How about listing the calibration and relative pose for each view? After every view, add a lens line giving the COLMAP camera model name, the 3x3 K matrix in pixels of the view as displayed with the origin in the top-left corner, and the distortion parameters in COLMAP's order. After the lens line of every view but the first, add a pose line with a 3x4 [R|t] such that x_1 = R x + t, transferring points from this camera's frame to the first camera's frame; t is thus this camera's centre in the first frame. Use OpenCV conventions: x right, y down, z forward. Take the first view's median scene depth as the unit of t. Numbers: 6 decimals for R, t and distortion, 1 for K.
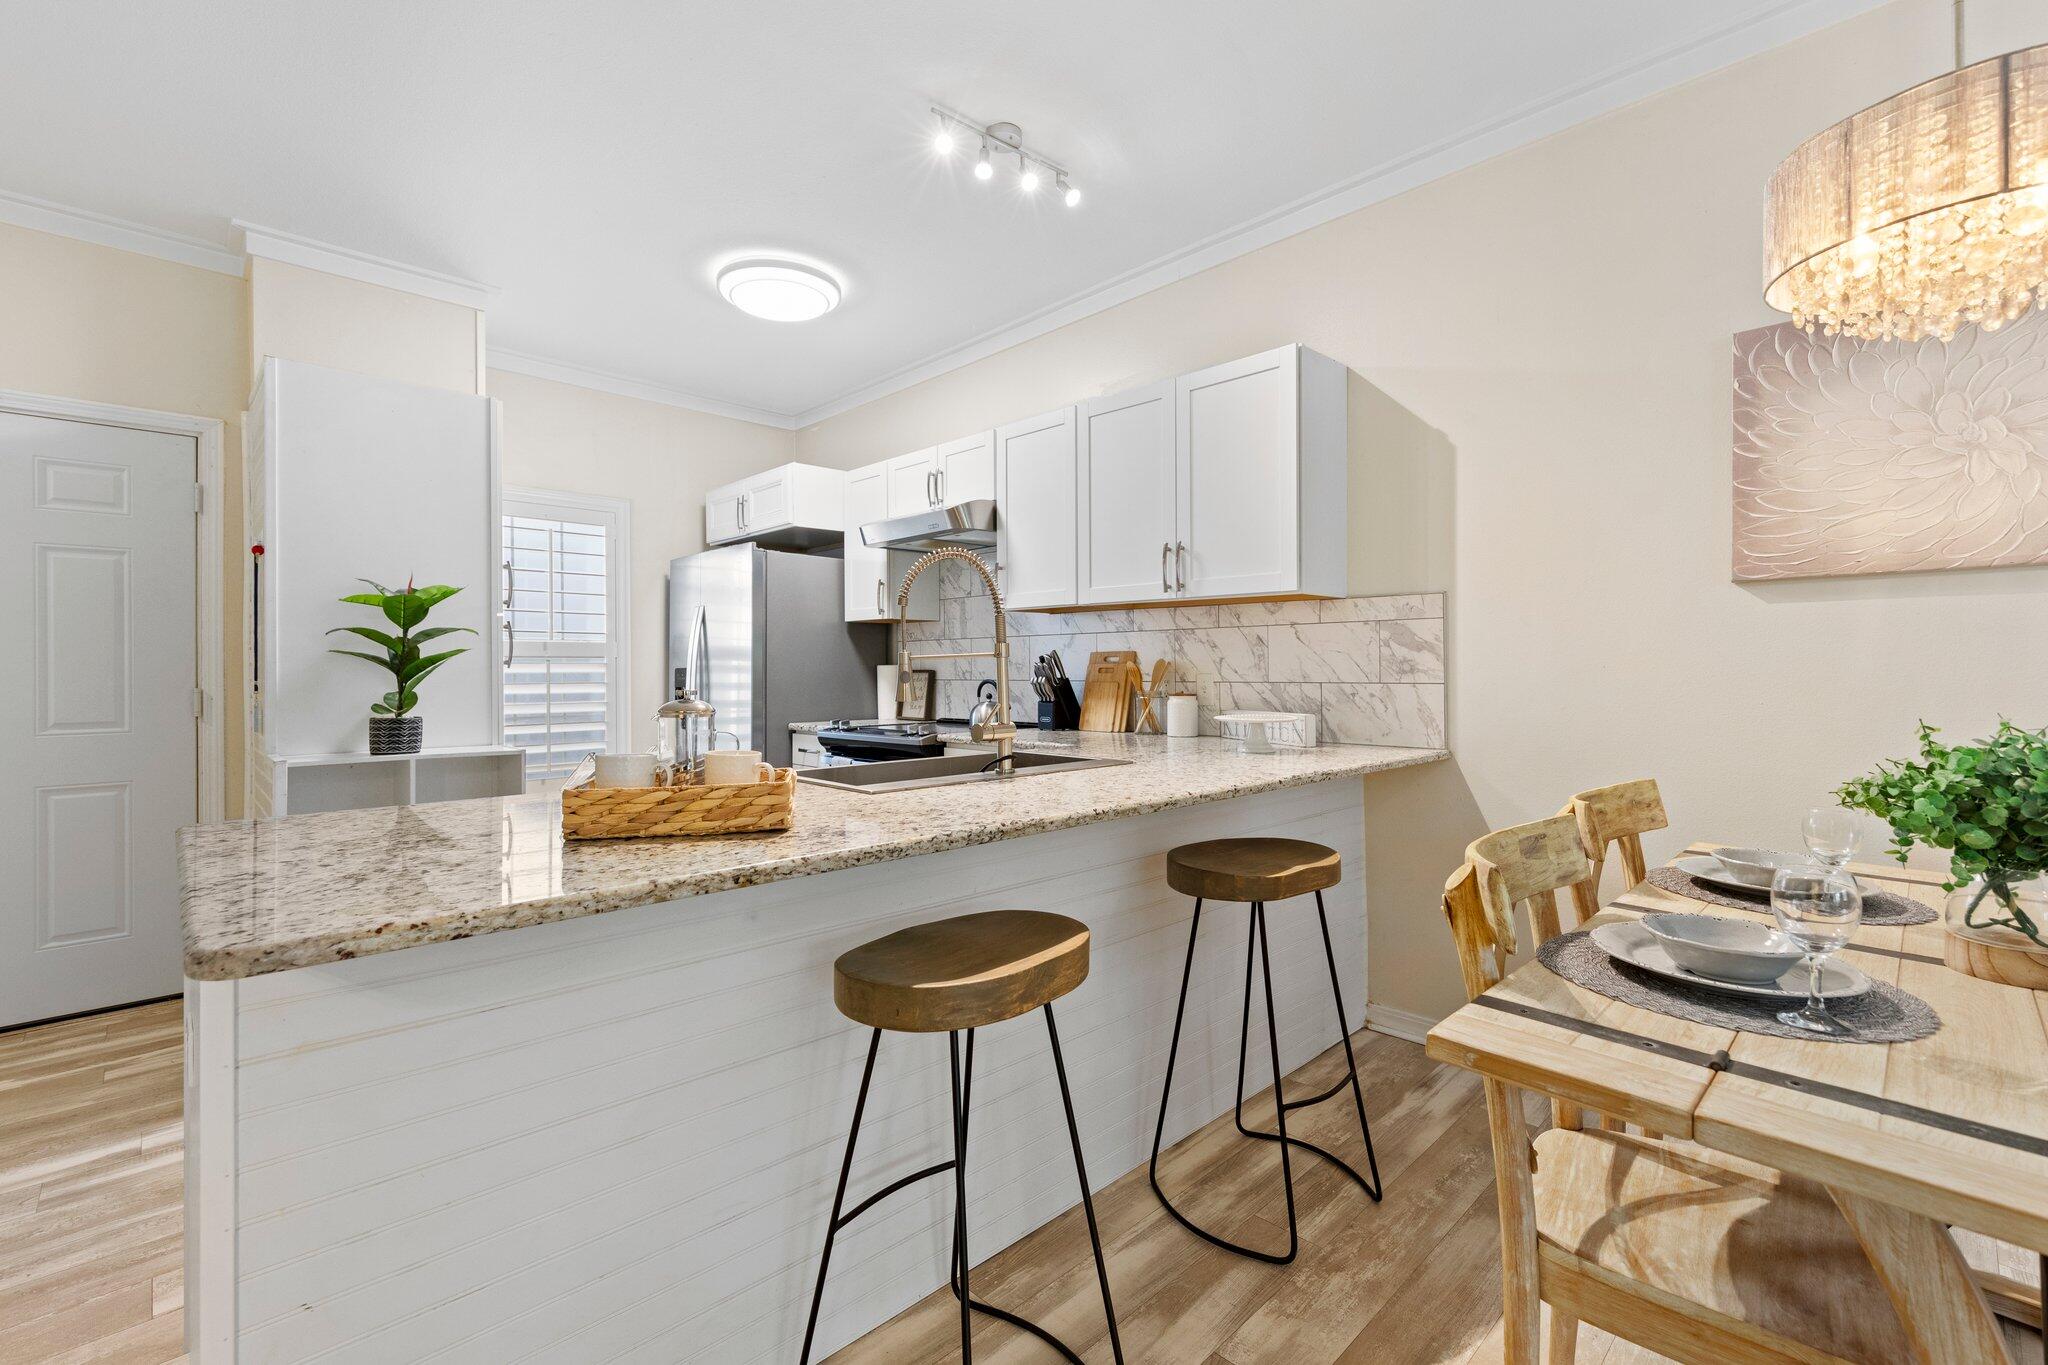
lens RADIAL K [[887.8, 0, 1030.2], [0, 887.8, 665.4], [0, 0, 1]] dist [0.004999, -0.000265]
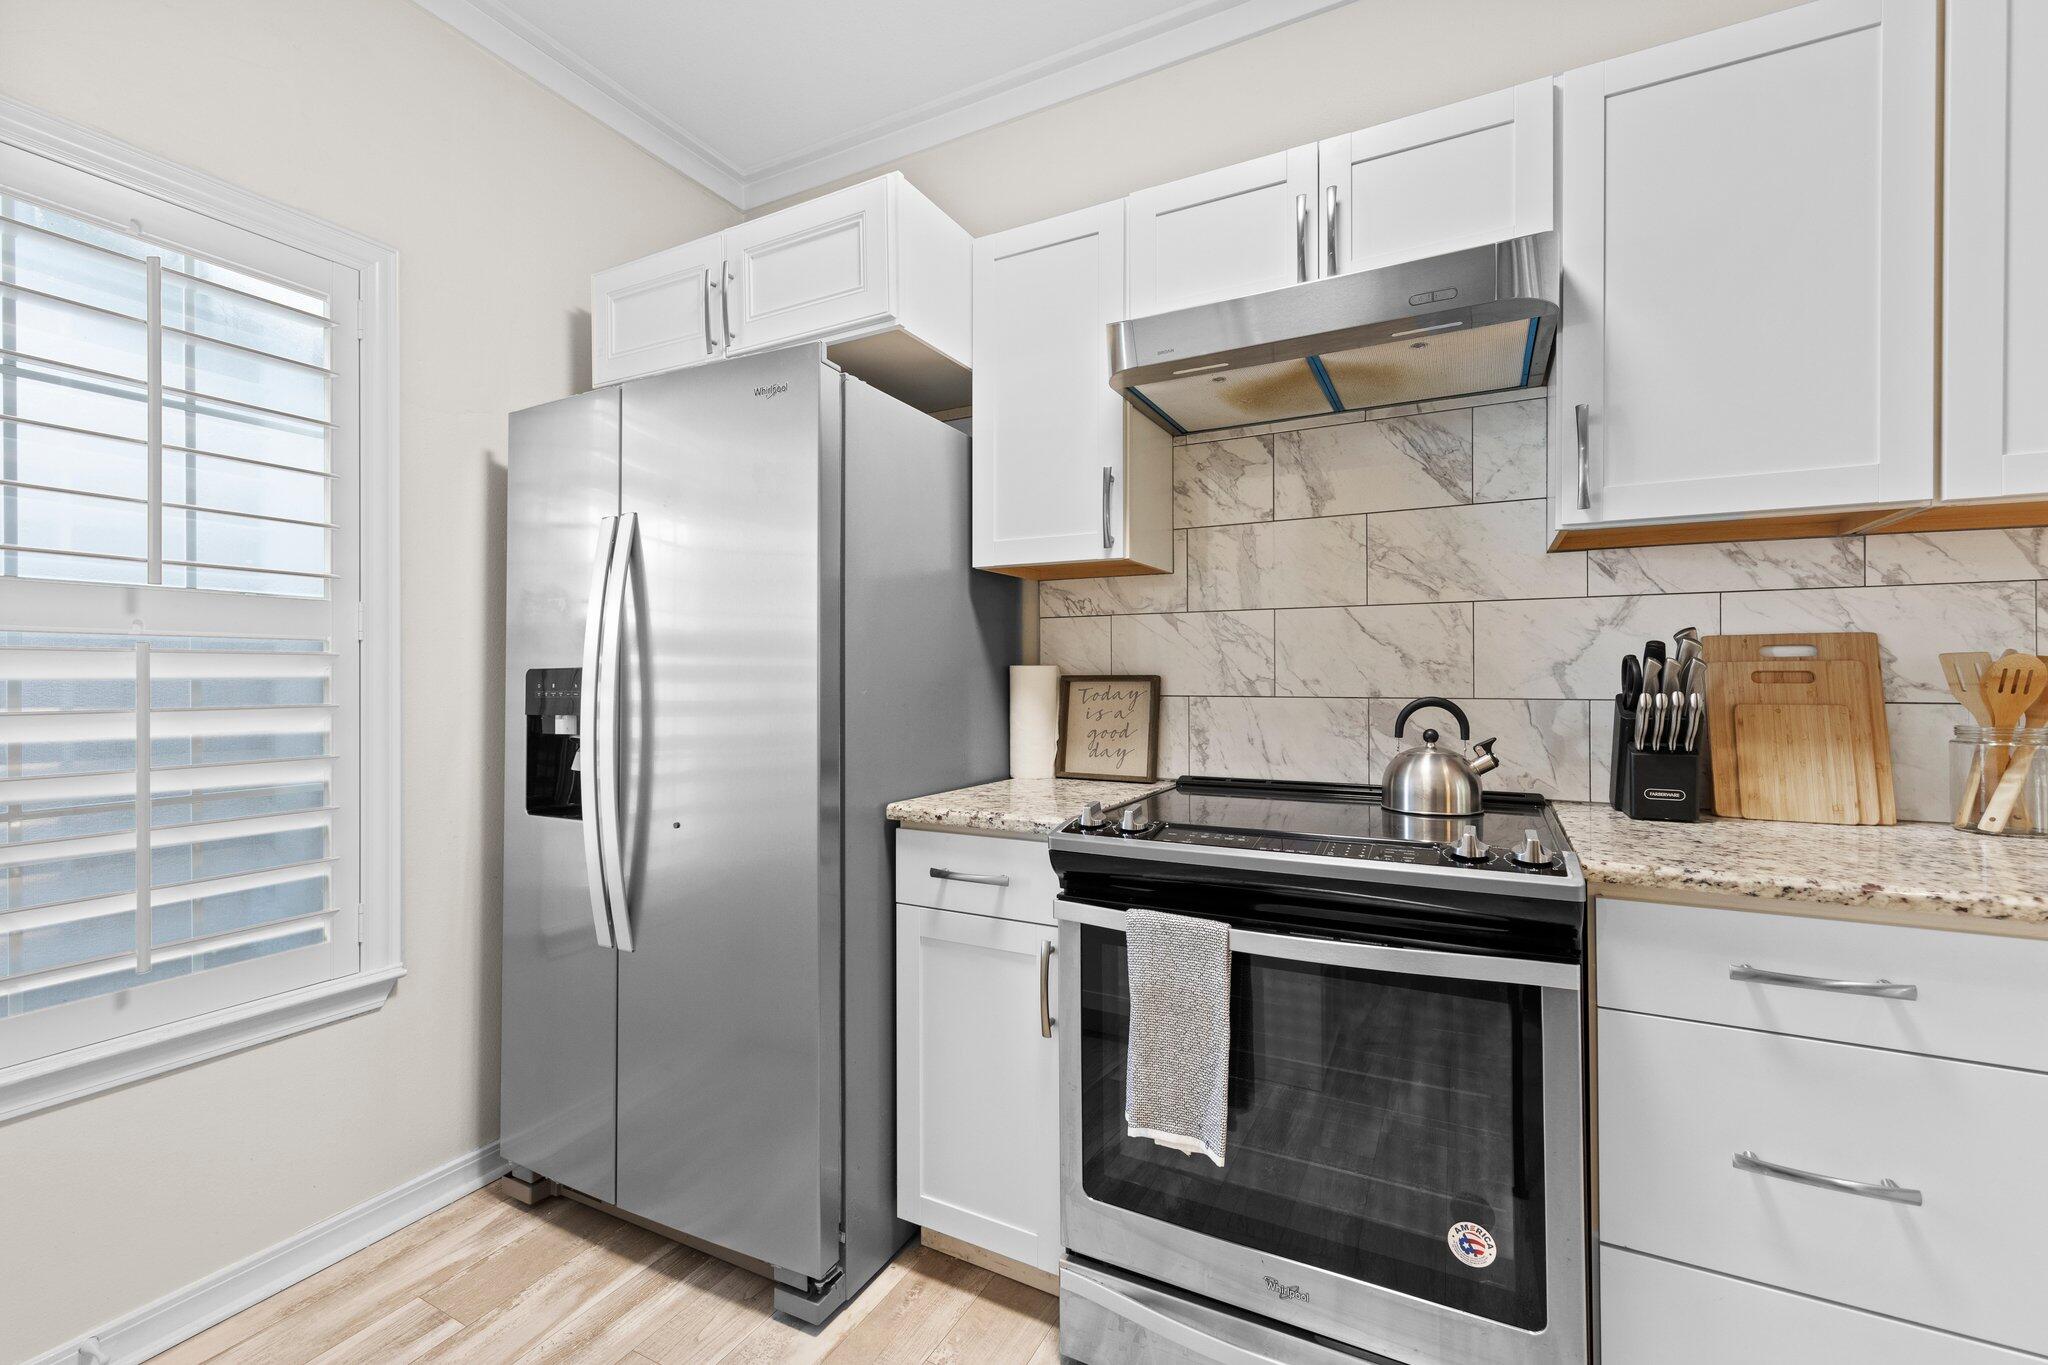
lens RADIAL K [[855.6, 0, 1025.2], [0, 855.6, 672.4], [0, 0, 1]] dist [0.001953, 0.000367]
pose [[0.952868, 0.004922, 0.303344, -0.498050], [-0.004432, 0.999988, -0.002301, 0.007846], [-0.303352, 0.000848, 0.952878, 0.910122]]
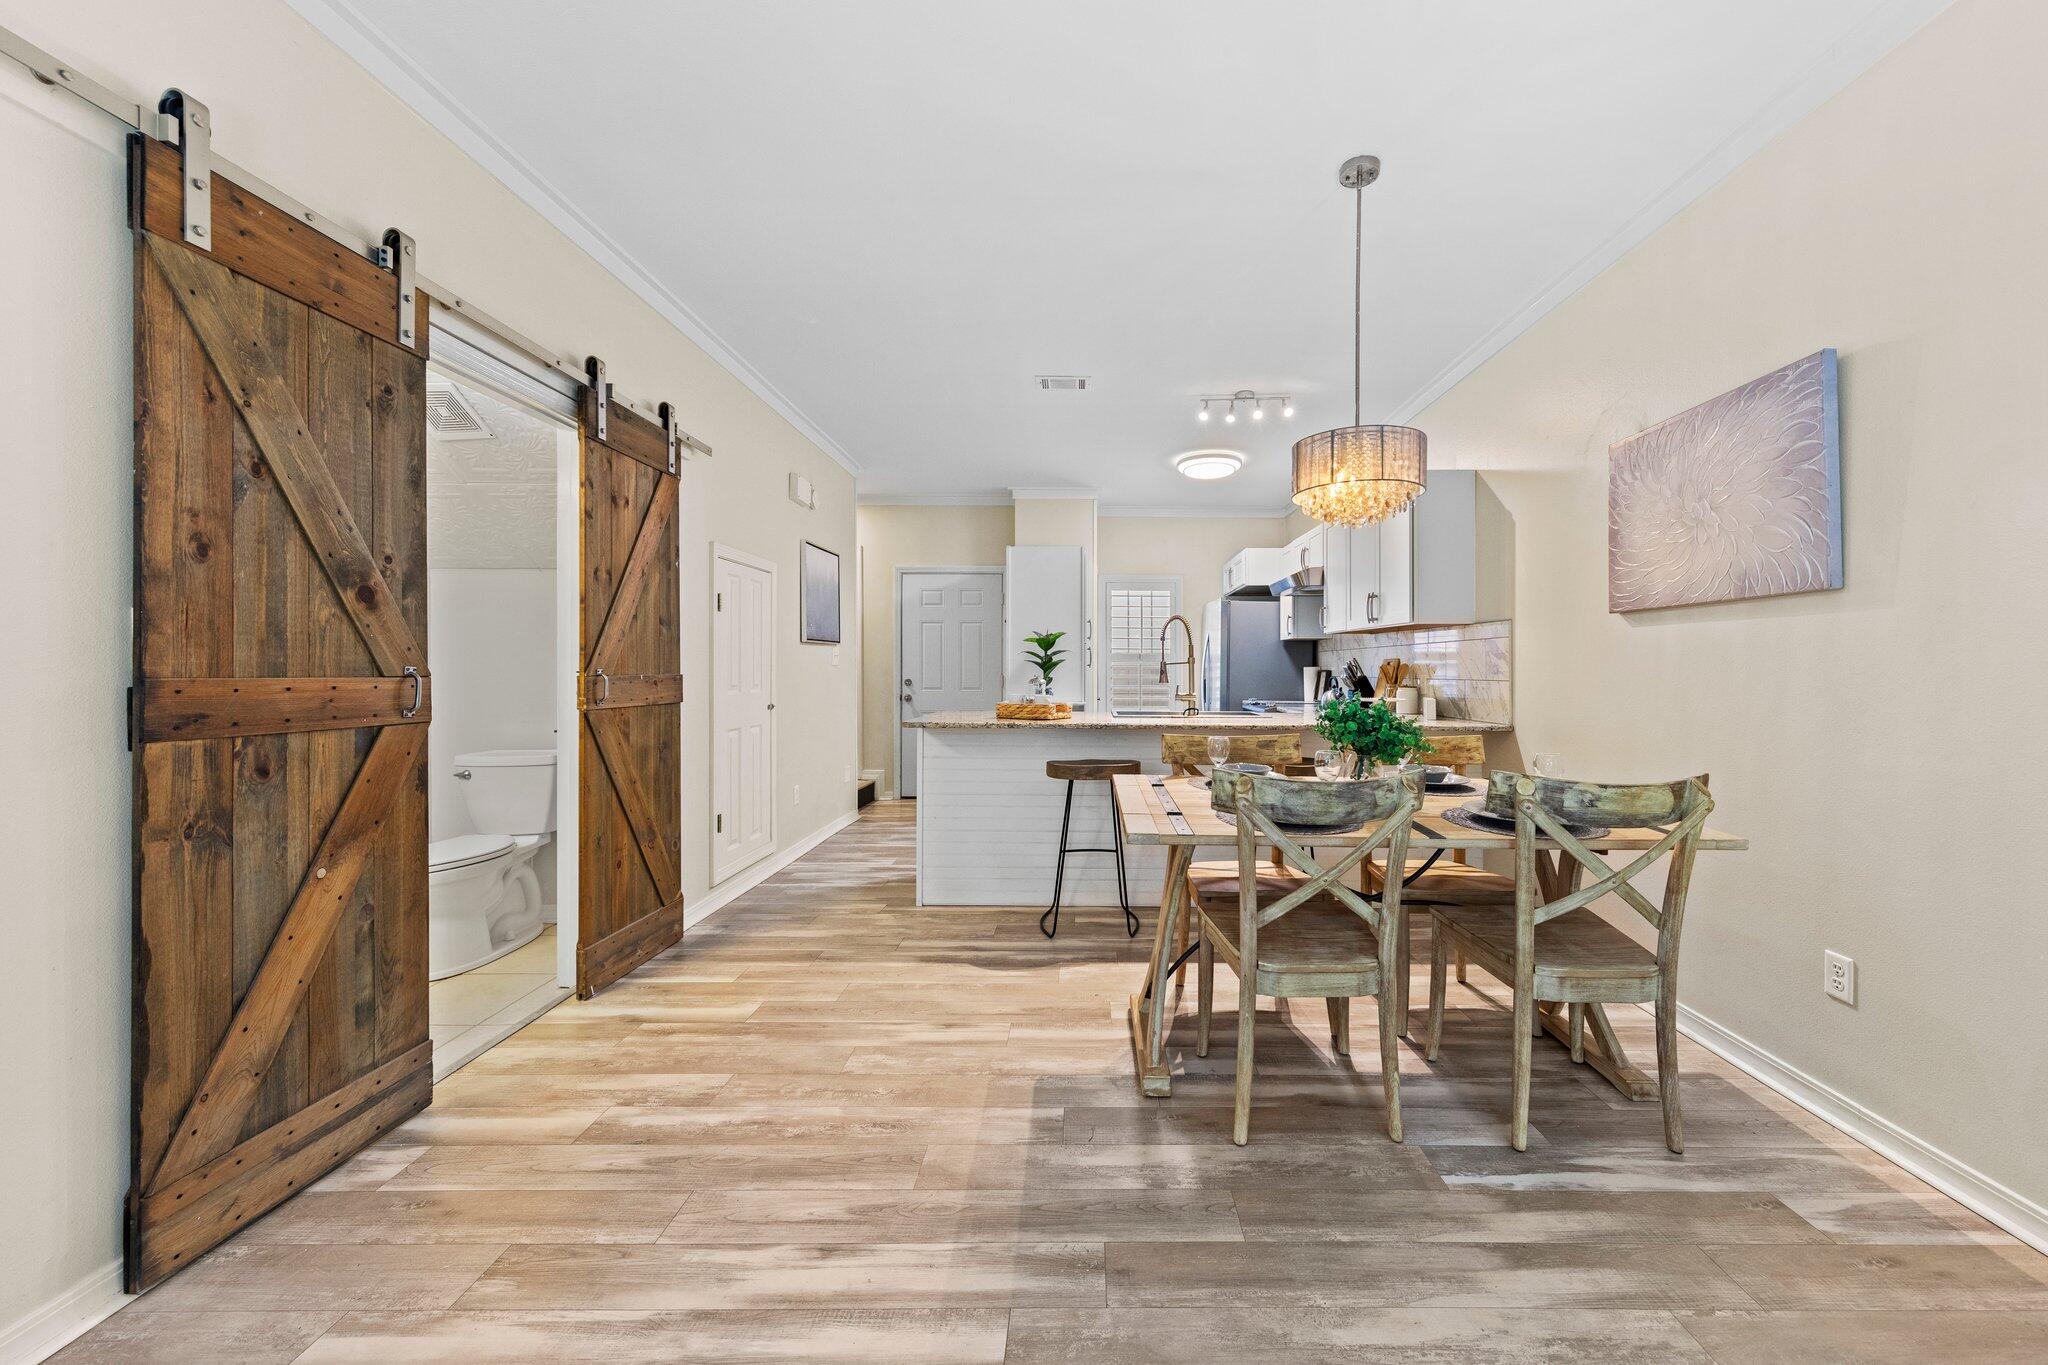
lens RADIAL K [[755.8, 0, 1090.2], [0, 755.8, 668.8], [0, 0, 1]] dist [0.008633, -0.000085]
pose [[0.719804, 0.005284, -0.694158, 0.801417], [-0.002029, 0.999983, 0.005508, -0.004942], [0.694175, -0.002556, 0.719802, -0.389447]]
